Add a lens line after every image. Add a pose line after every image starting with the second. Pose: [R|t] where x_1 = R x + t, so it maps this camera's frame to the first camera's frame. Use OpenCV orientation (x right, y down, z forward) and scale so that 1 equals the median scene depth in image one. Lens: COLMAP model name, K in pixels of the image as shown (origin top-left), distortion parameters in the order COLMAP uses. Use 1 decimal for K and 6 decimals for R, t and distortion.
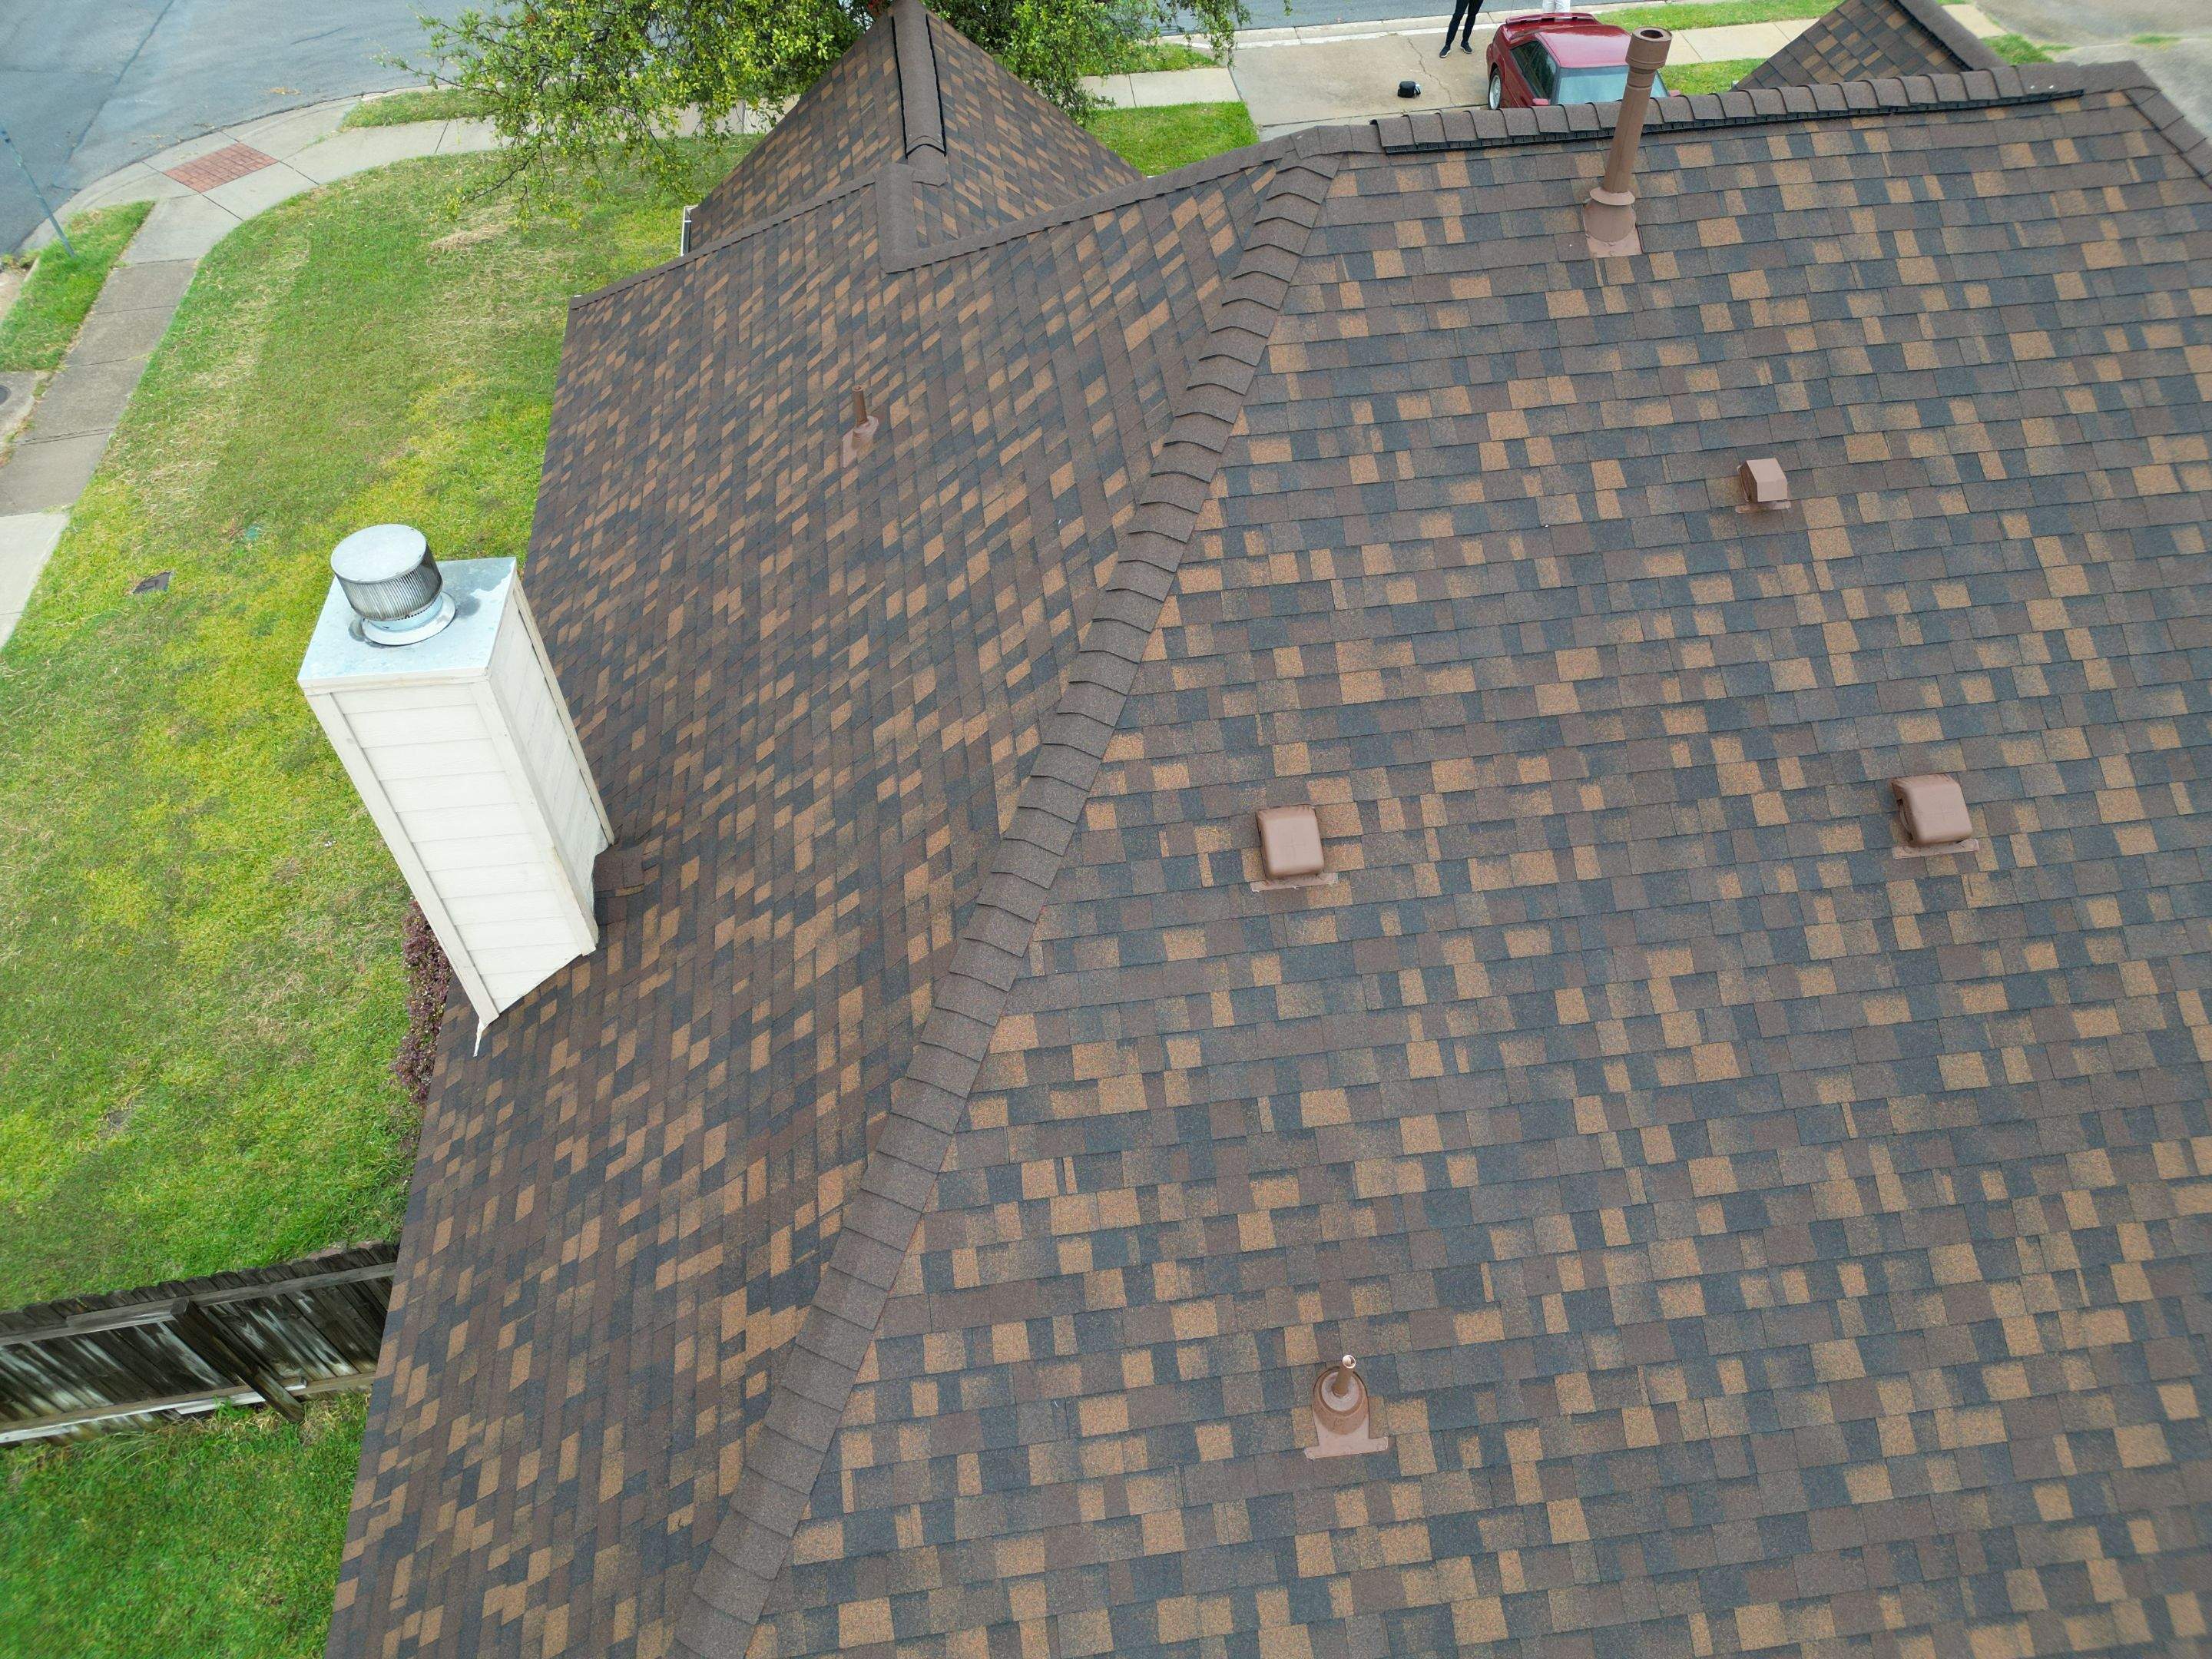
lens RADIAL K [[1540.8, 0, 1102.8], [0, 1540.8, 830.4], [0, 0, 1]] dist [0.080576, -0.080484]
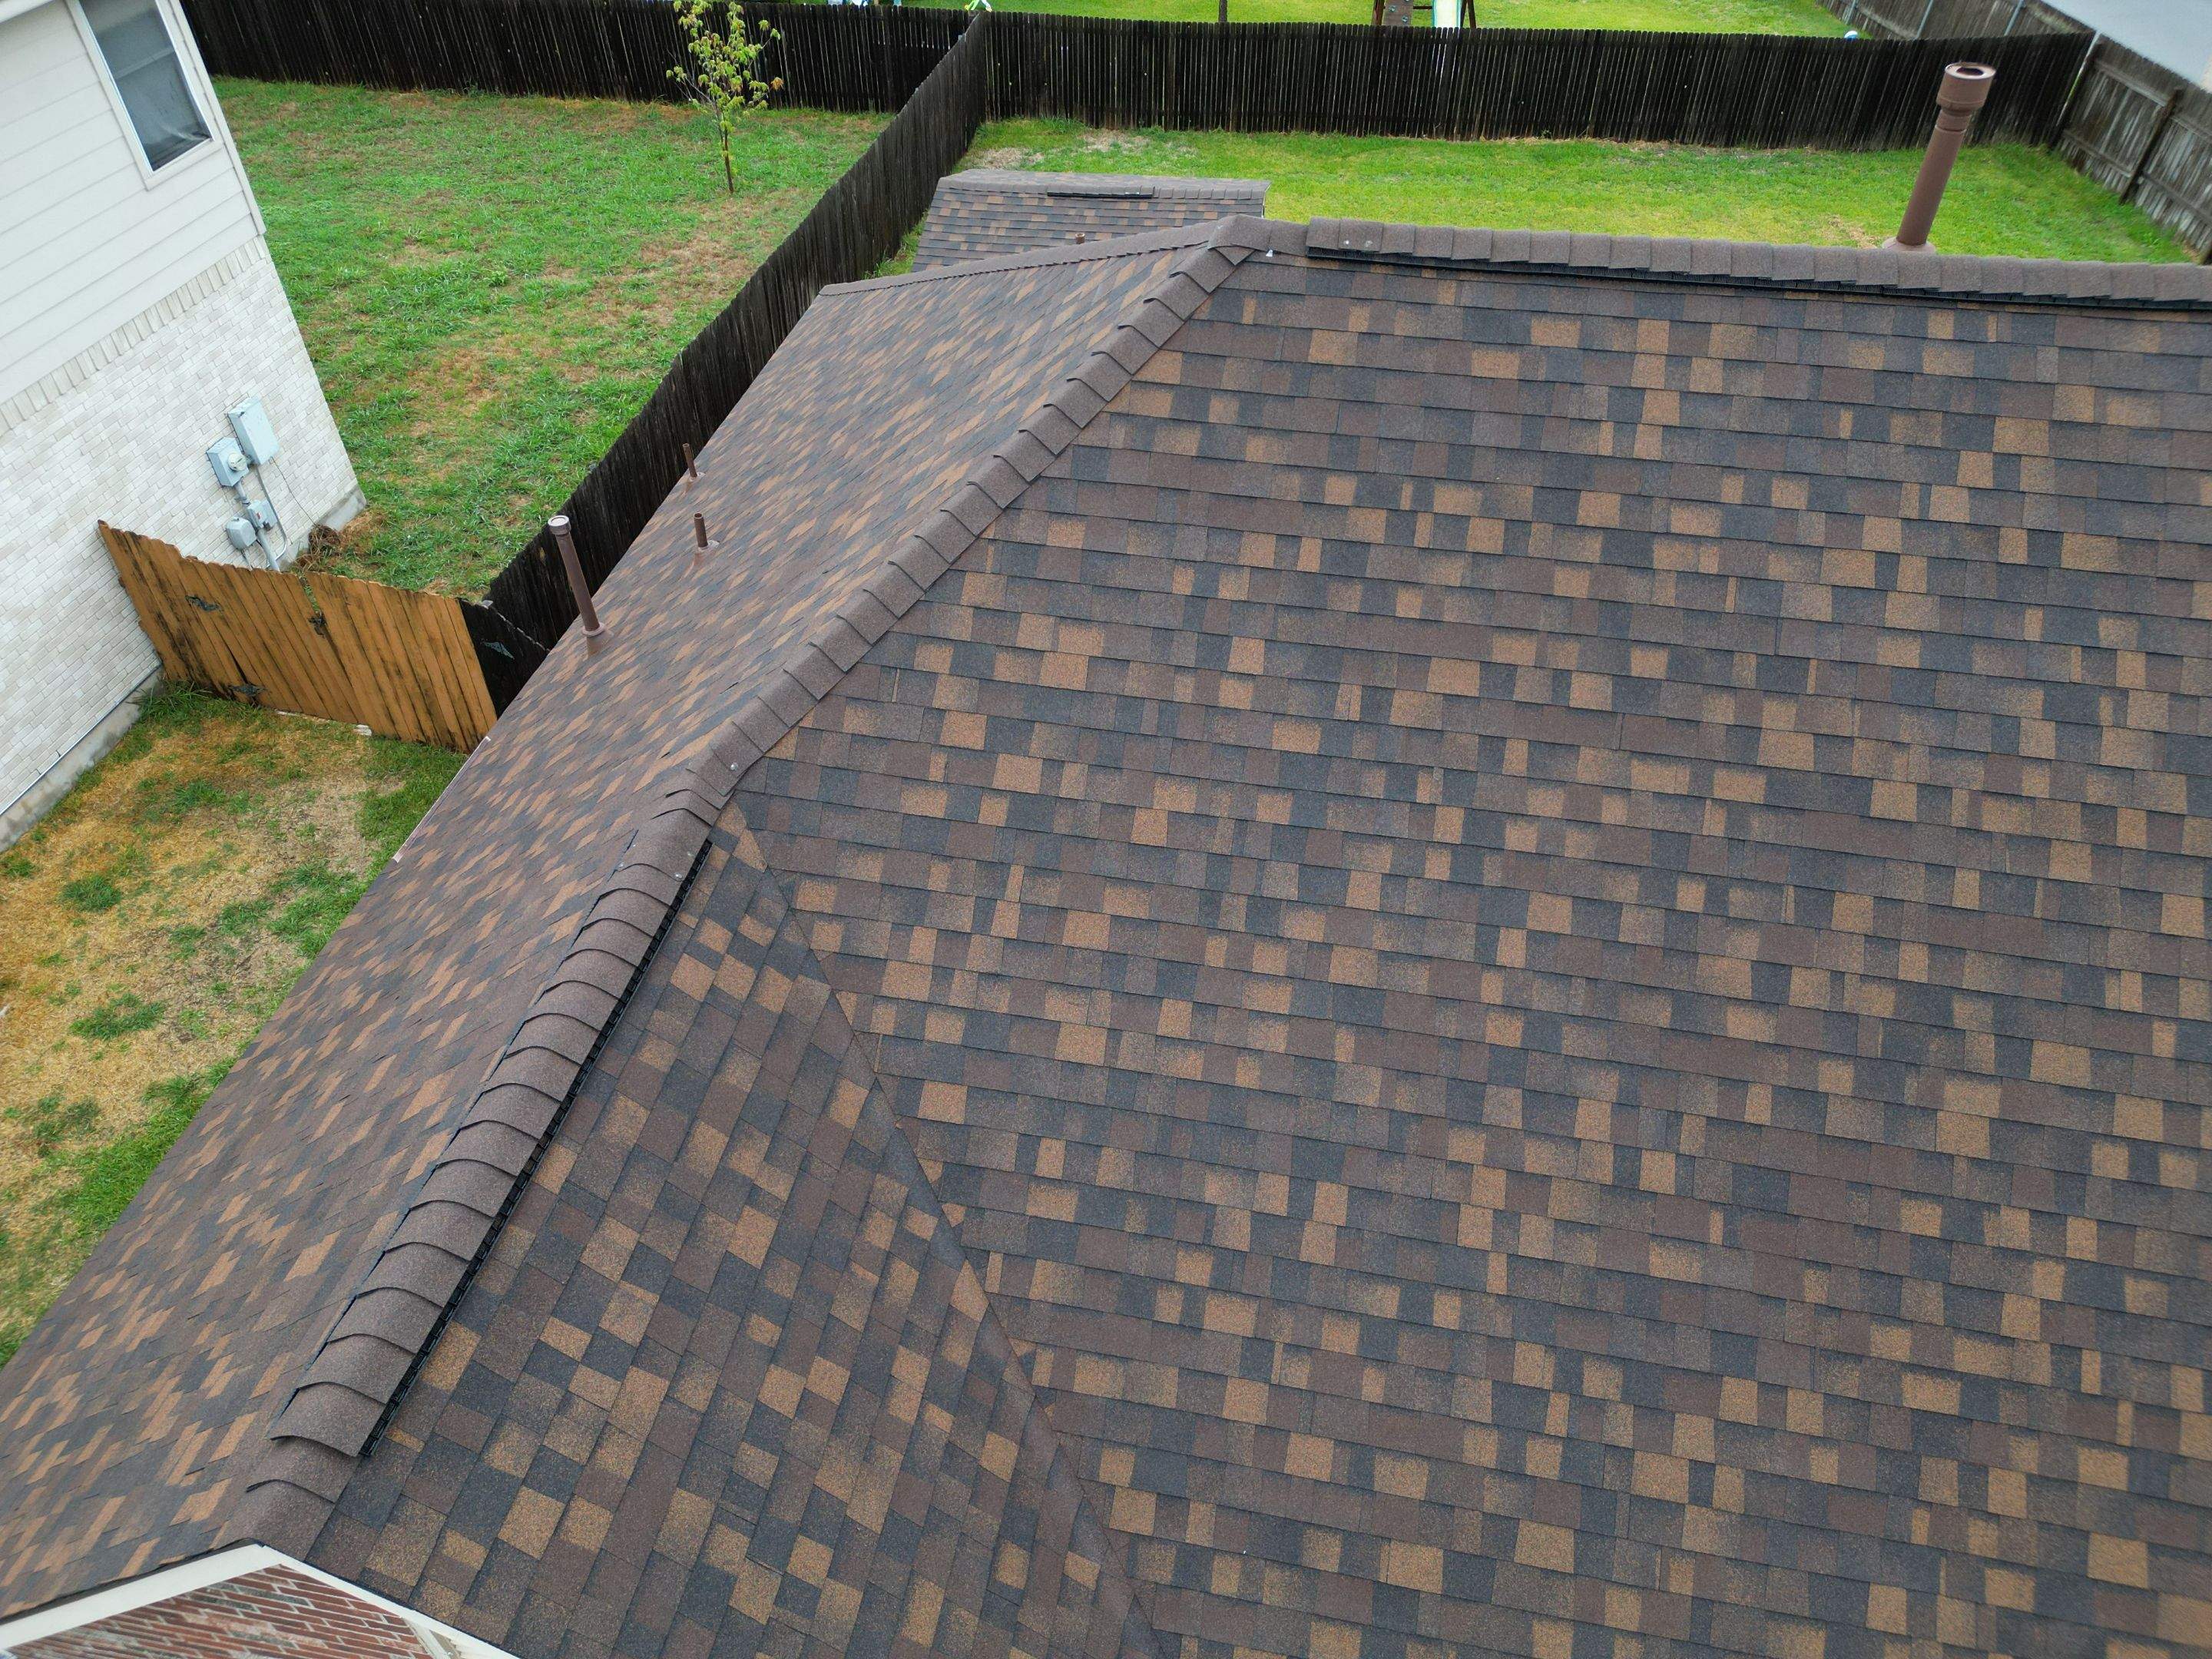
lens RADIAL K [[1540.8, 0, 1101.6], [0, 1540.8, 829.0], [0, 0, 1]] dist [0.080576, -0.080484]
pose [[-0.950743, -0.198609, 0.237996, 0.509024], [0.242267, 0.002880, 0.970205, -1.460582], [-0.193377, 0.980075, 0.045378, 1.442453]]
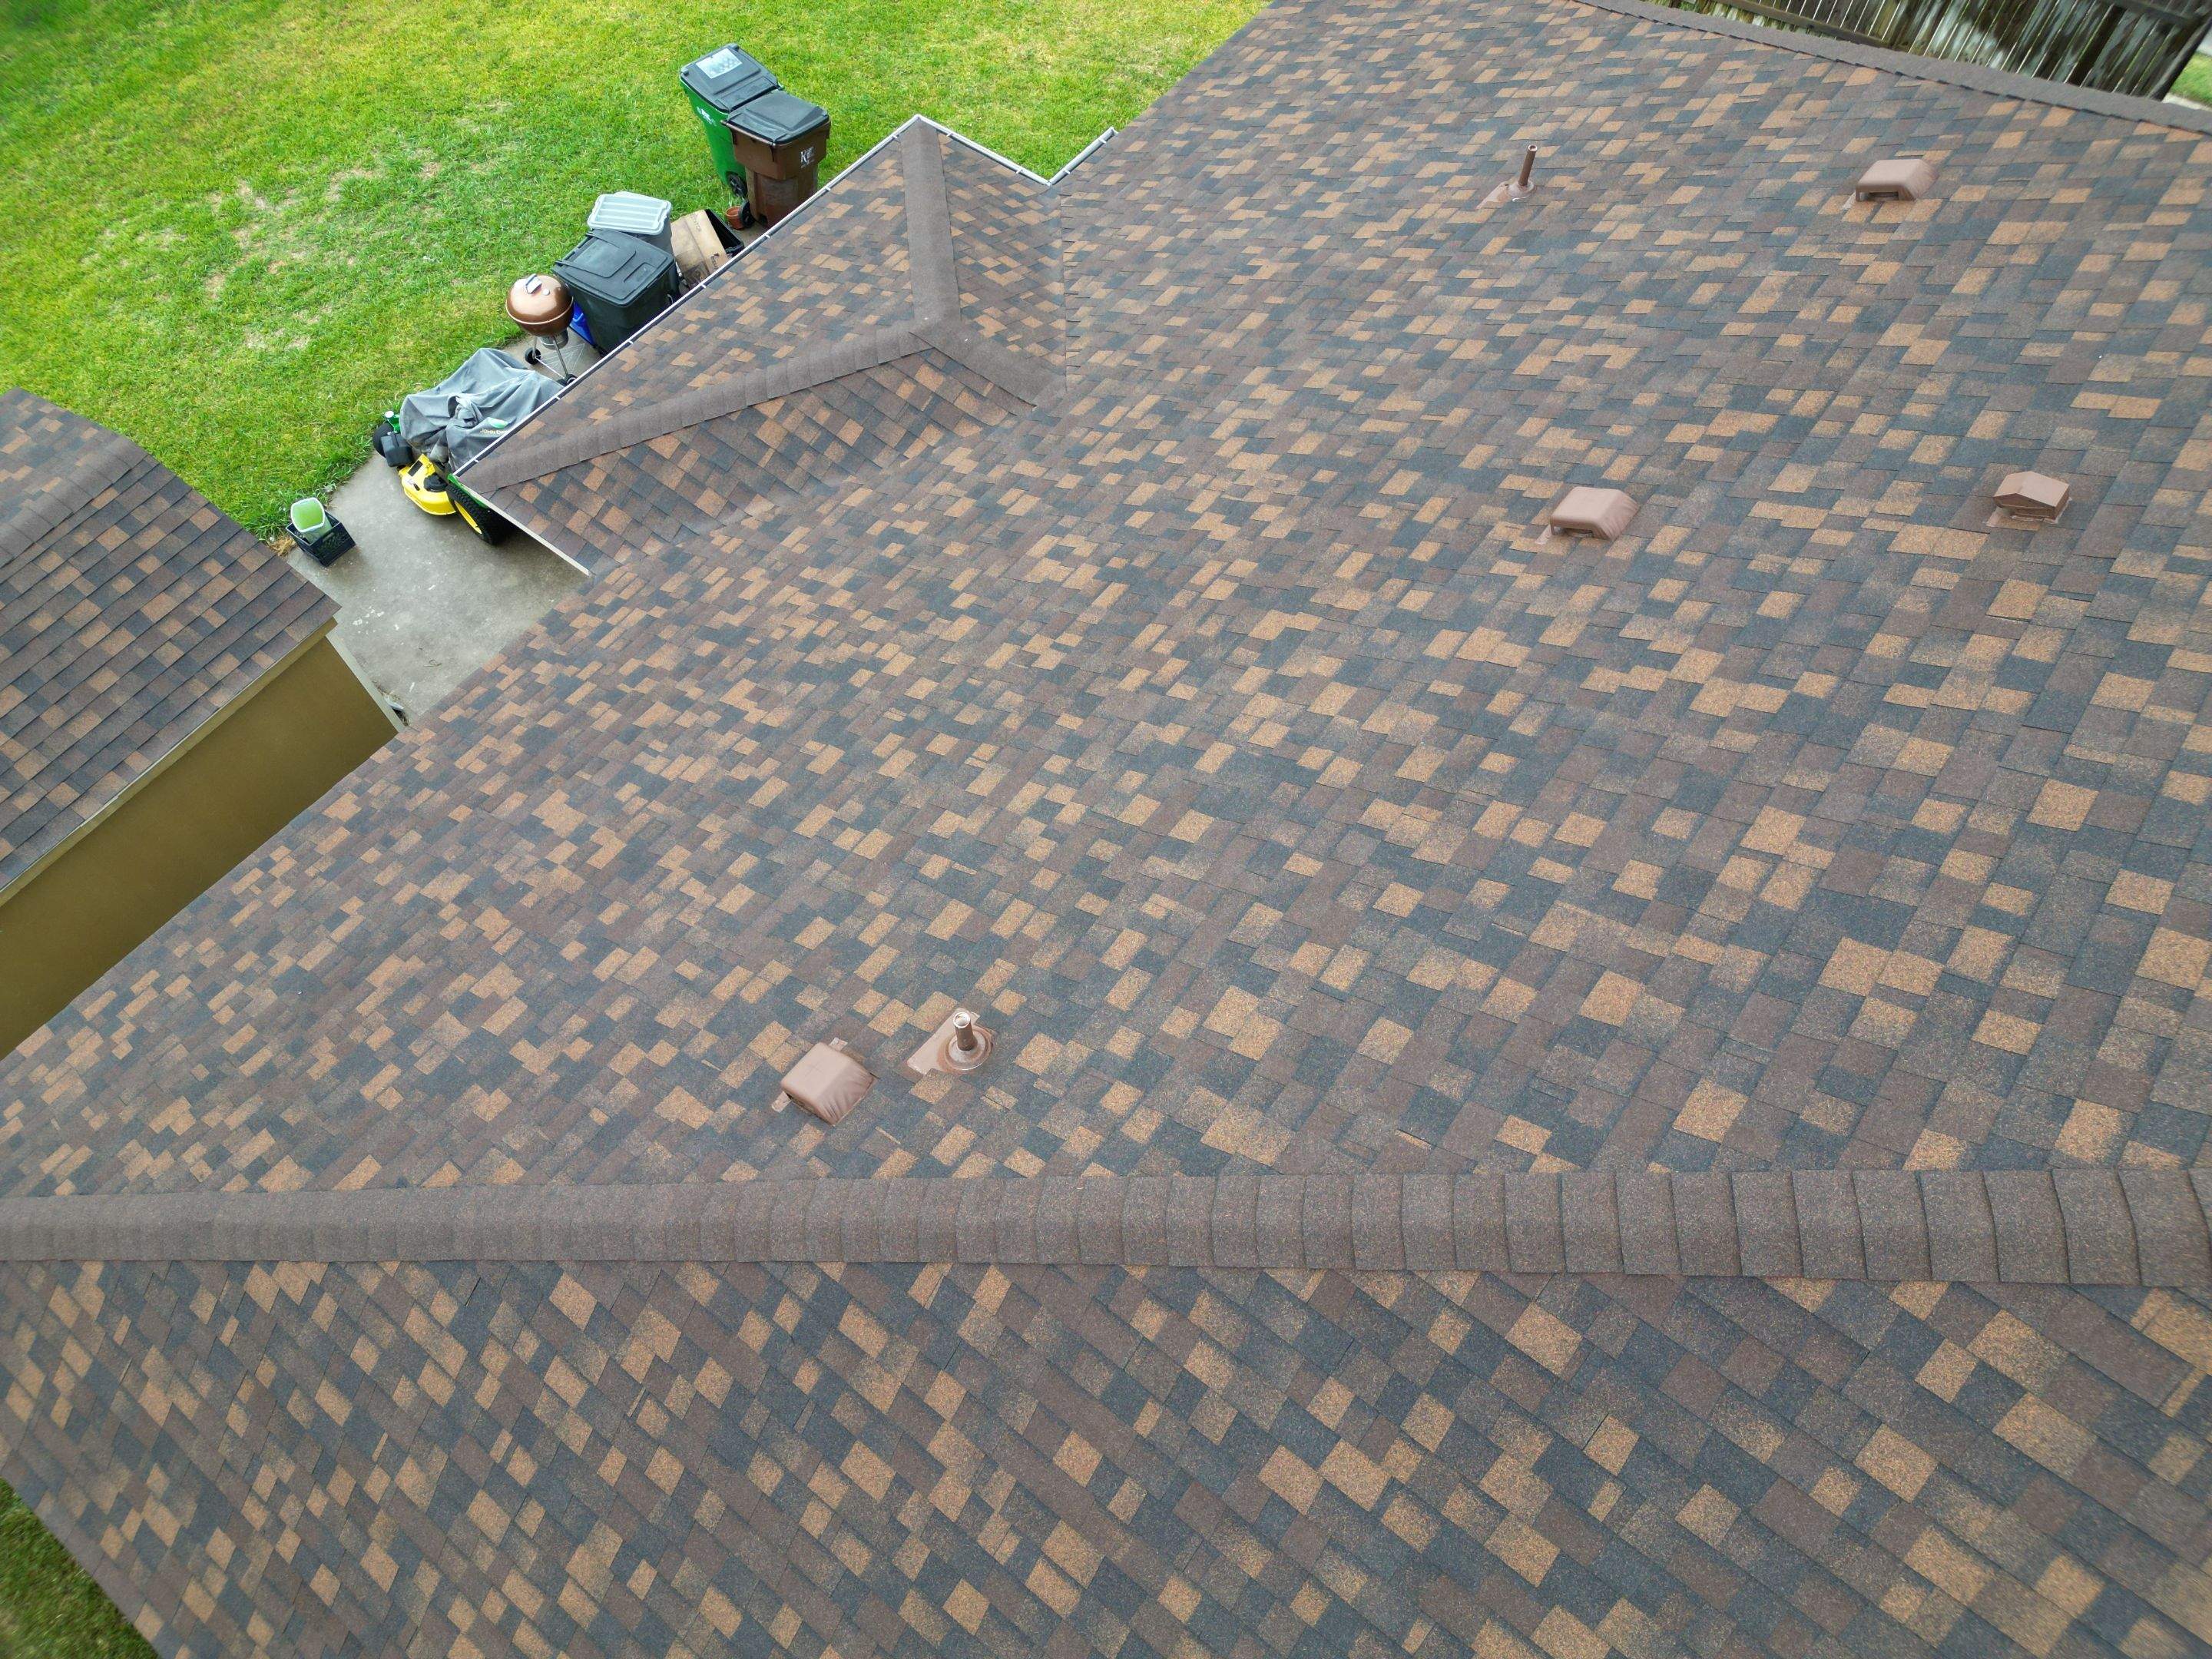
lens RADIAL K [[1540.8, 0, 1103.0], [0, 1540.8, 829.4], [0, 0, 1]] dist [0.080576, -0.080484]
pose [[-0.709012, 0.612731, -0.349088, 1.179109], [-0.526883, -0.131252, 0.839742, -0.690743], [0.468718, 0.779316, 0.415897, 0.561229]]
